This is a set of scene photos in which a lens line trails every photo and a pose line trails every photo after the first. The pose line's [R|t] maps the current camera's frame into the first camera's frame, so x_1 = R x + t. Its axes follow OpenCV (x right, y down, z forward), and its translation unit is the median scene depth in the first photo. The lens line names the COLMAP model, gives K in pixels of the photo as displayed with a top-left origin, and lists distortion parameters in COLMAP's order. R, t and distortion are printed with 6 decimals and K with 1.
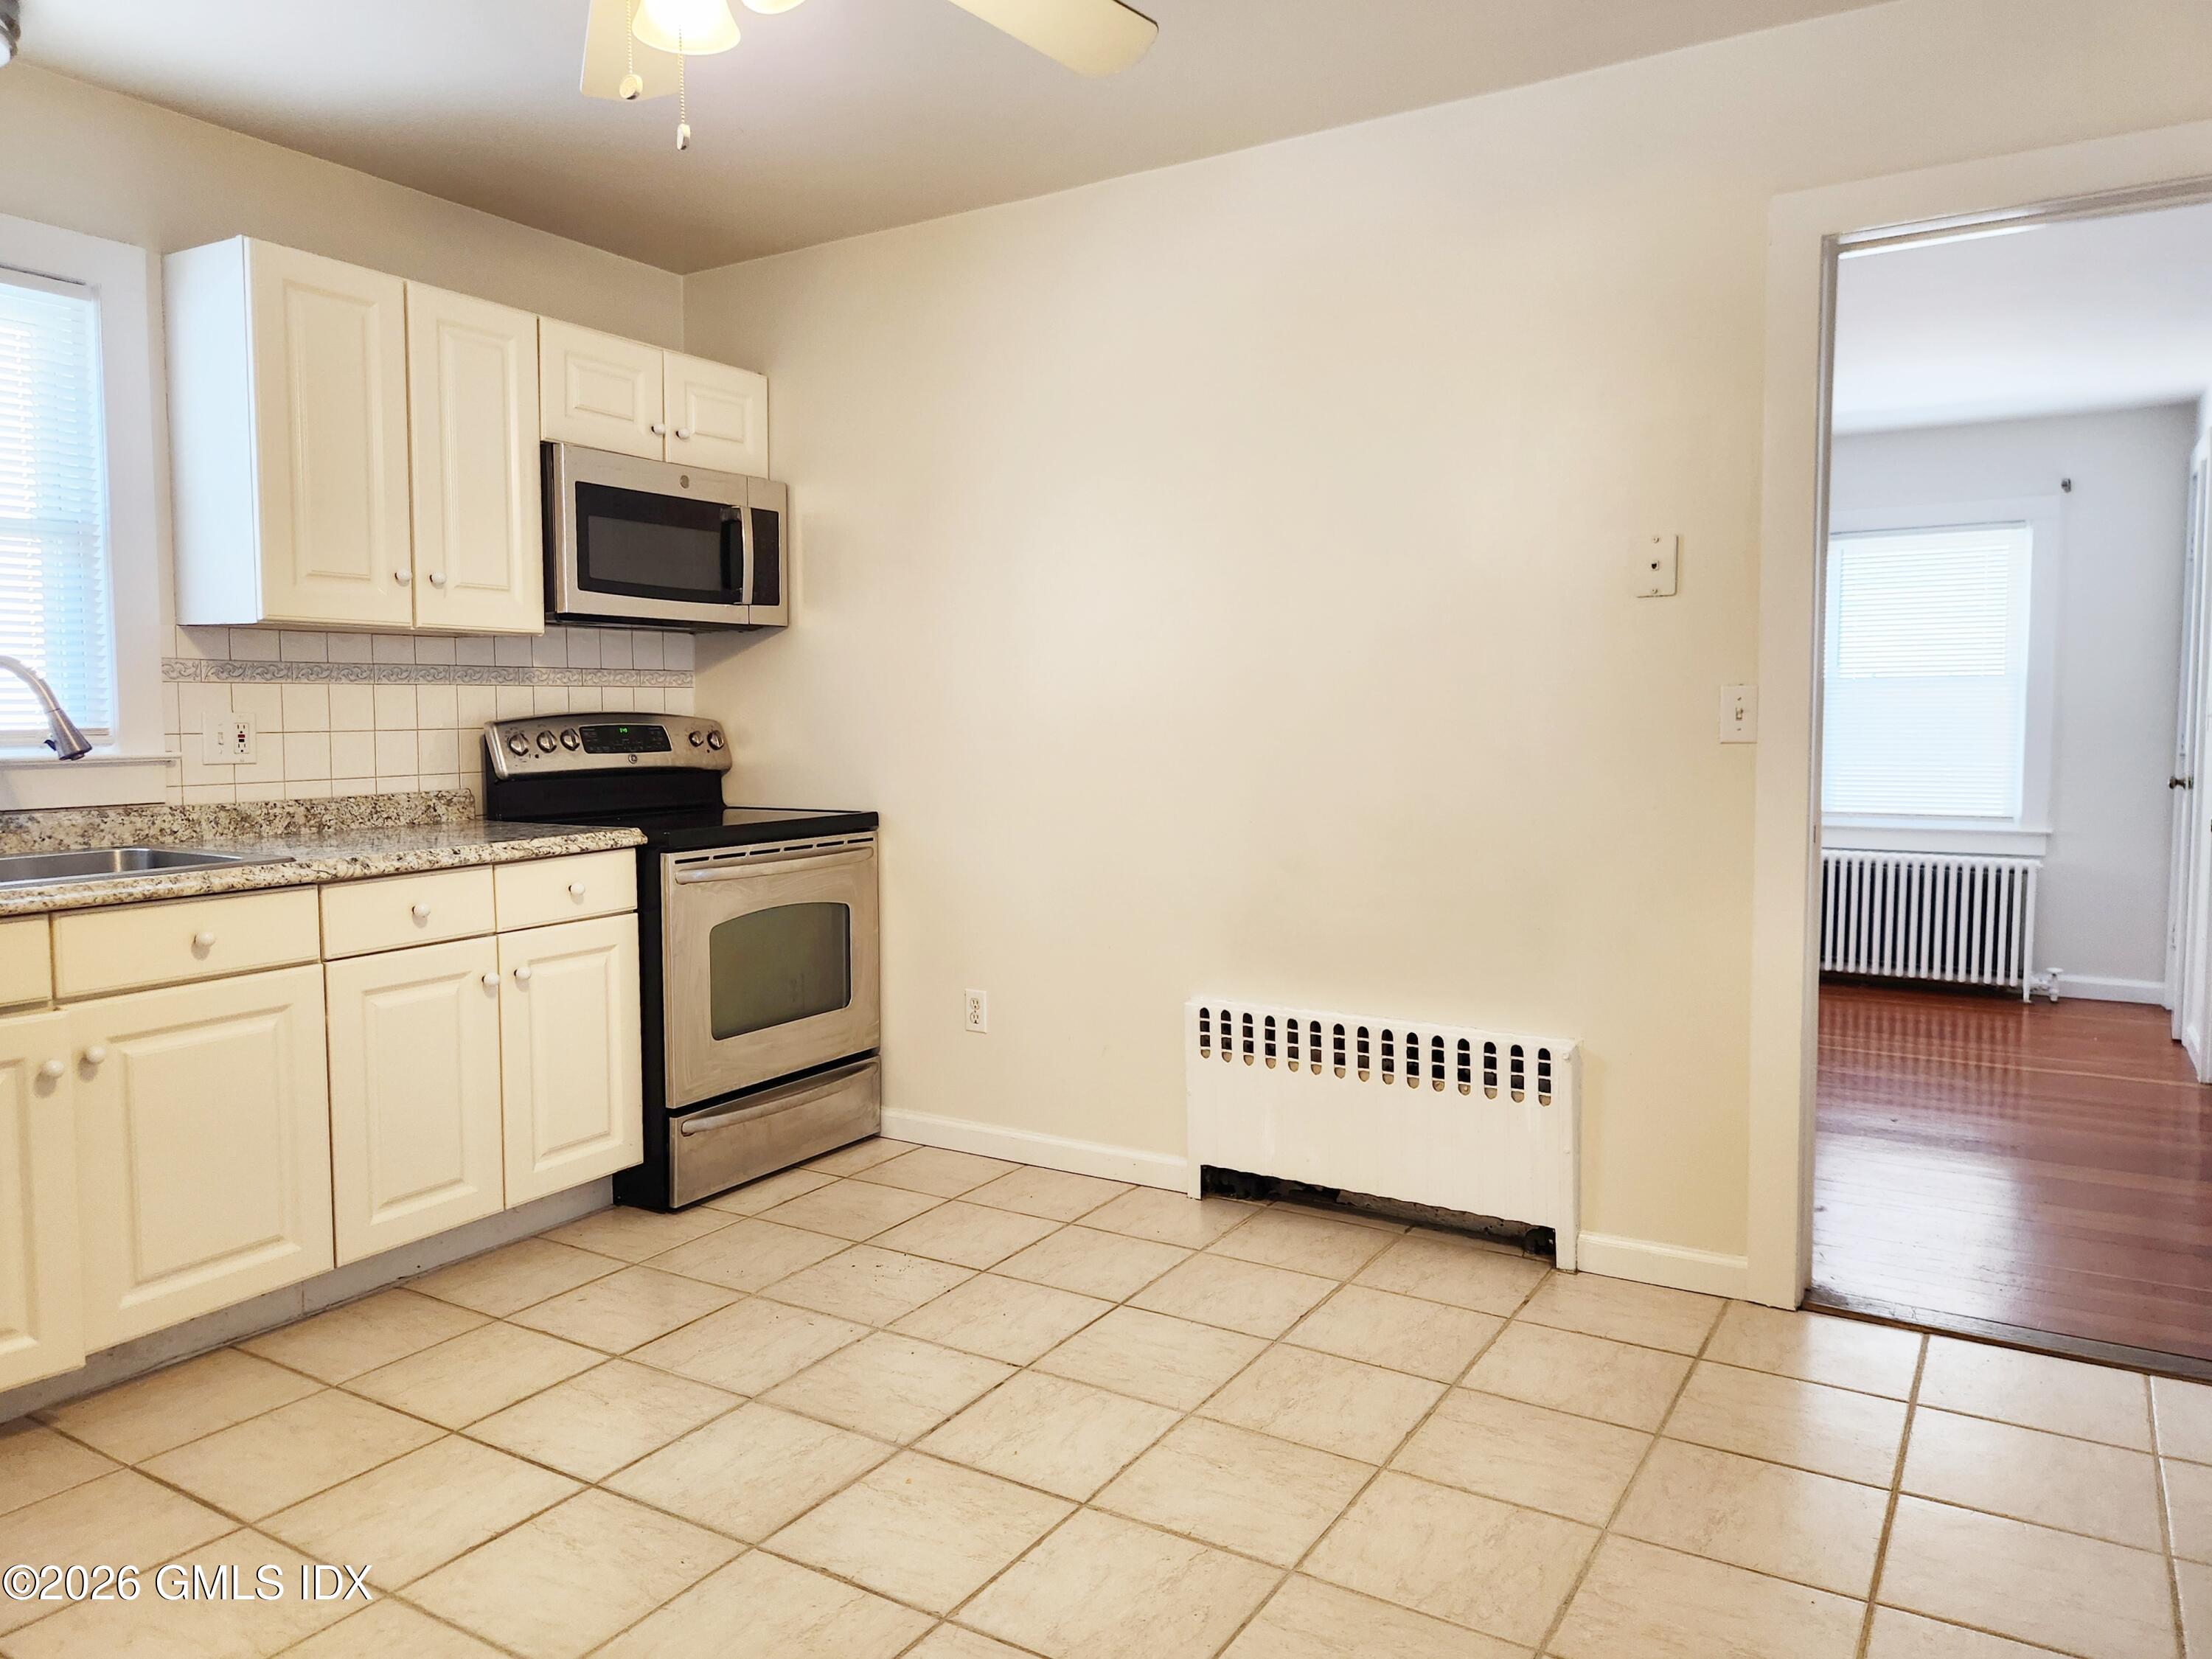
lens RADIAL K [[1476.3, 0, 1106.6], [0, 1476.3, 830.9], [0, 0, 1]] dist [0.001522, 0.001614]
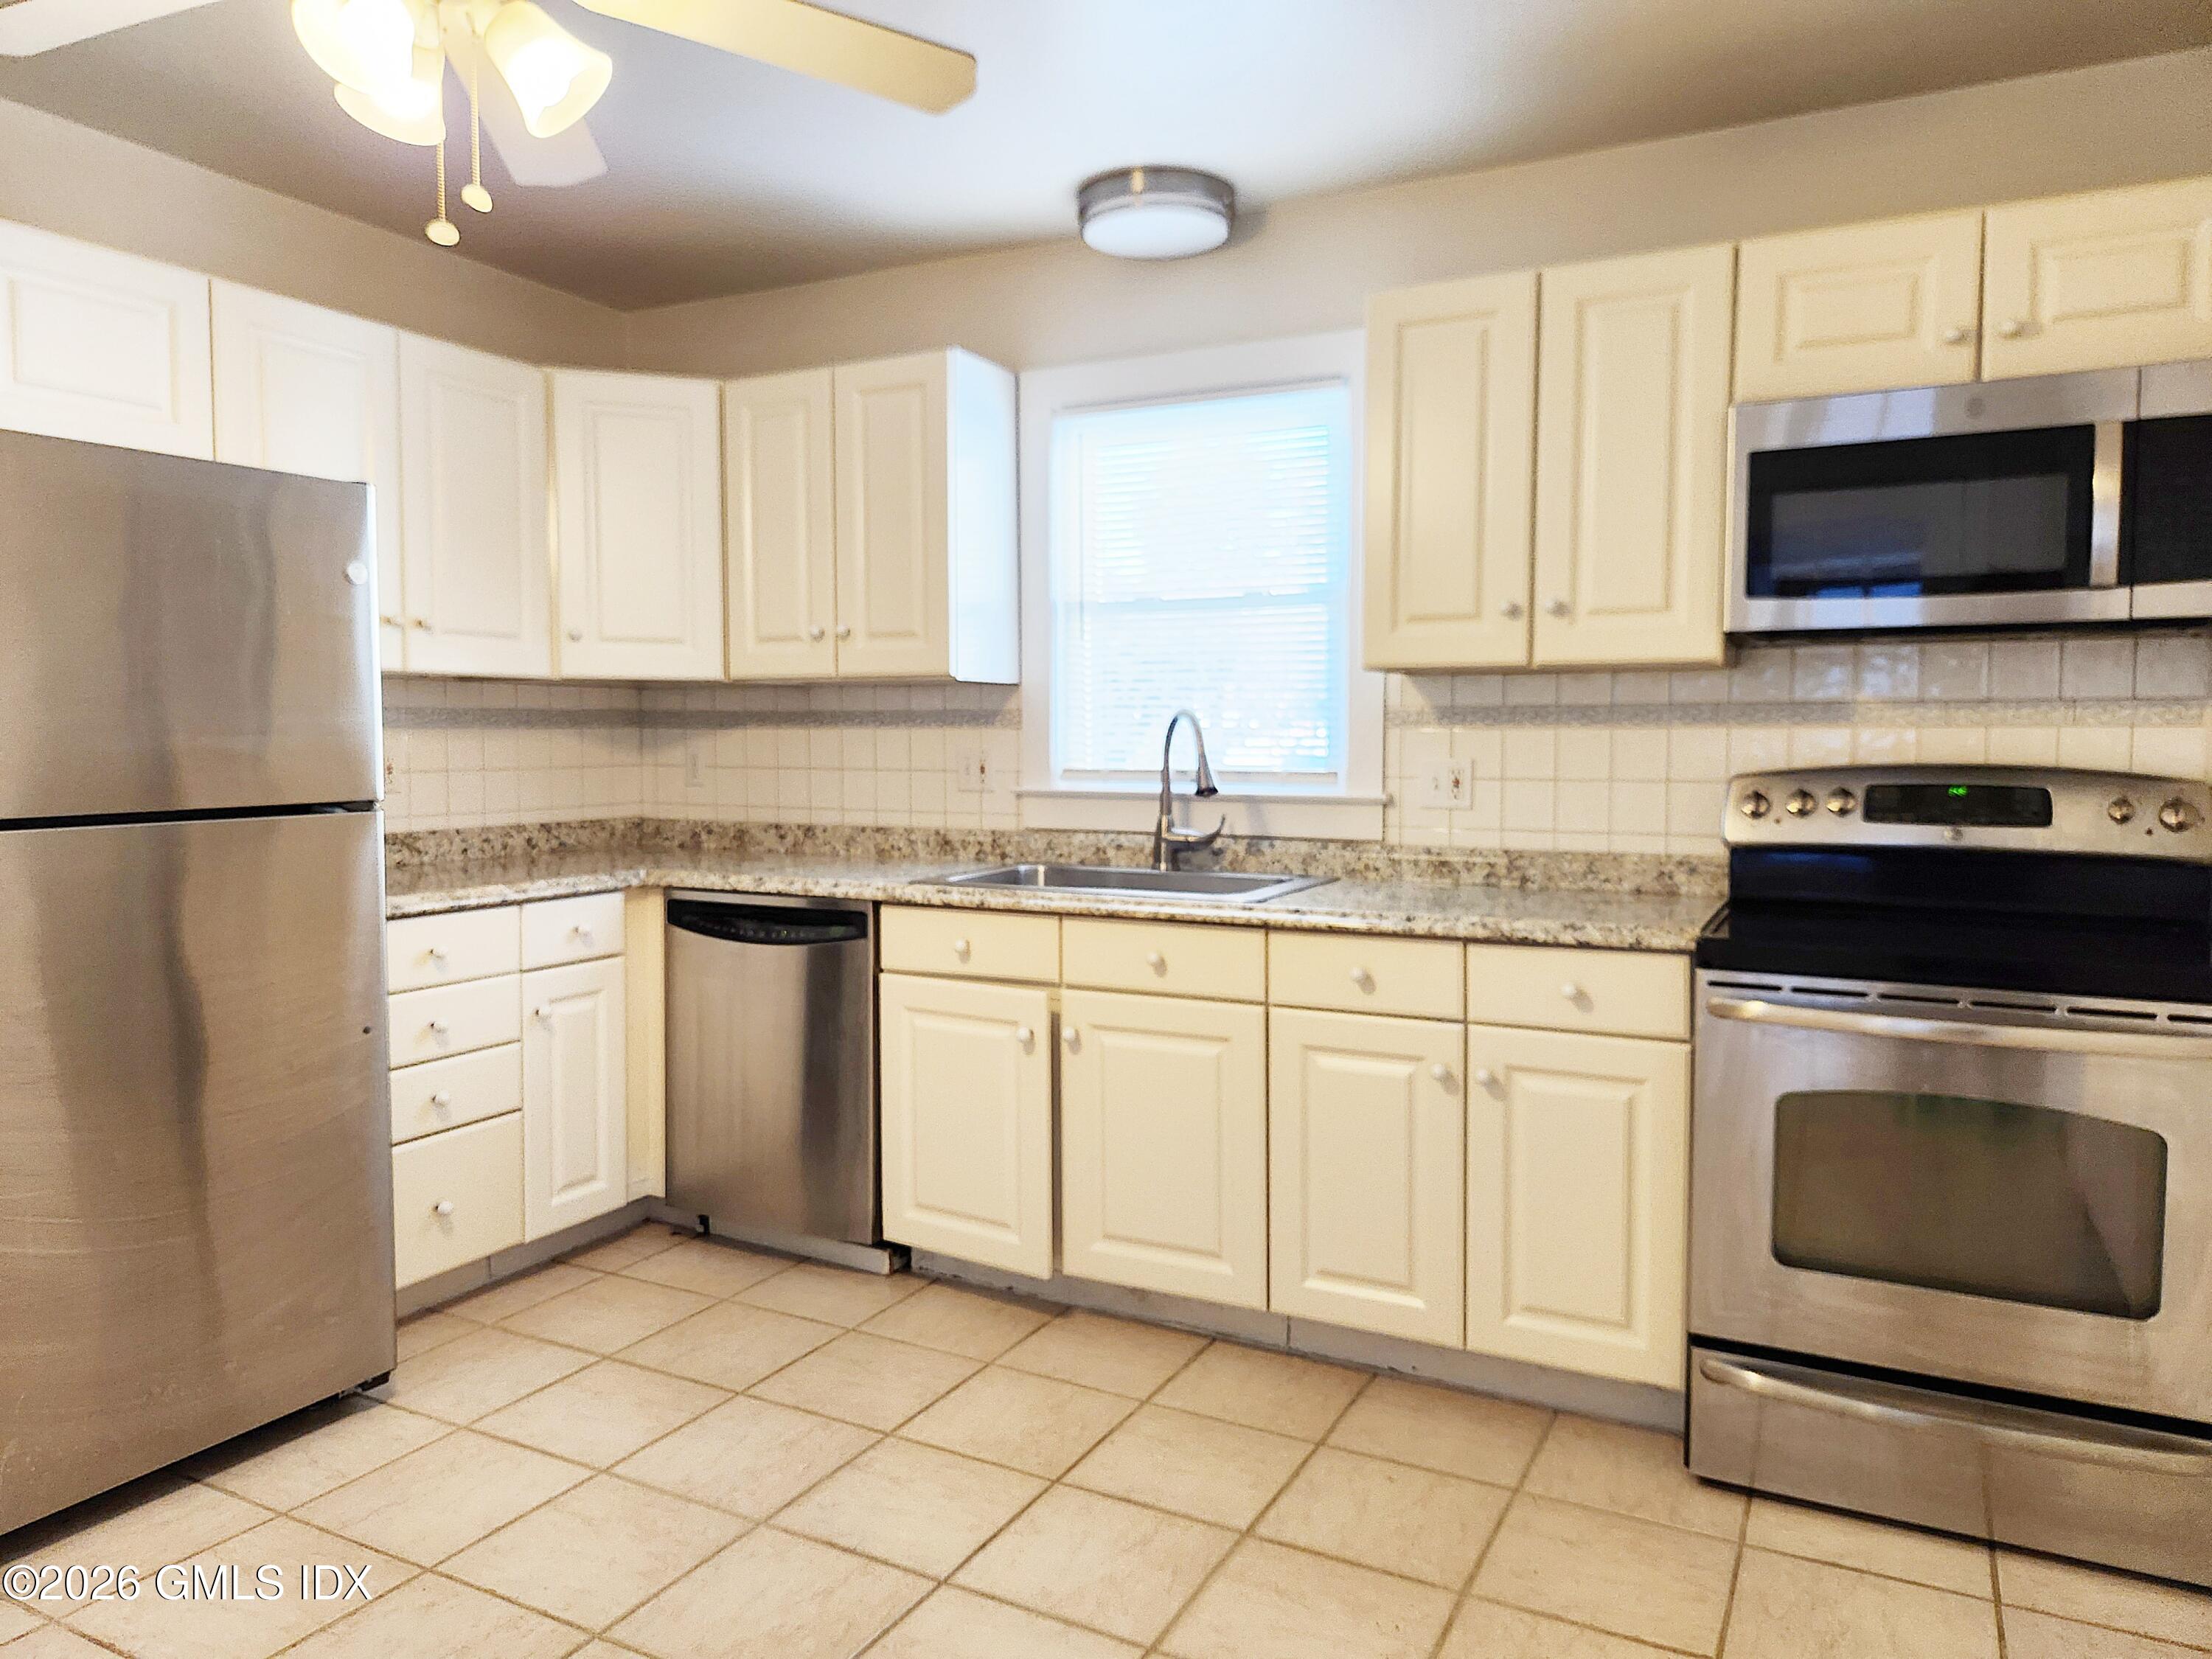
lens RADIAL K [[1476.3, 0, 1110.1], [0, 1476.3, 824.5], [0, 0, 1]] dist [0.001522, 0.001614]
pose [[0.059092, 0.053133, -0.996838, 0.390664], [-0.092814, 0.994549, 0.047509, -0.059955], [0.993928, 0.089714, 0.063701, 0.696121]]
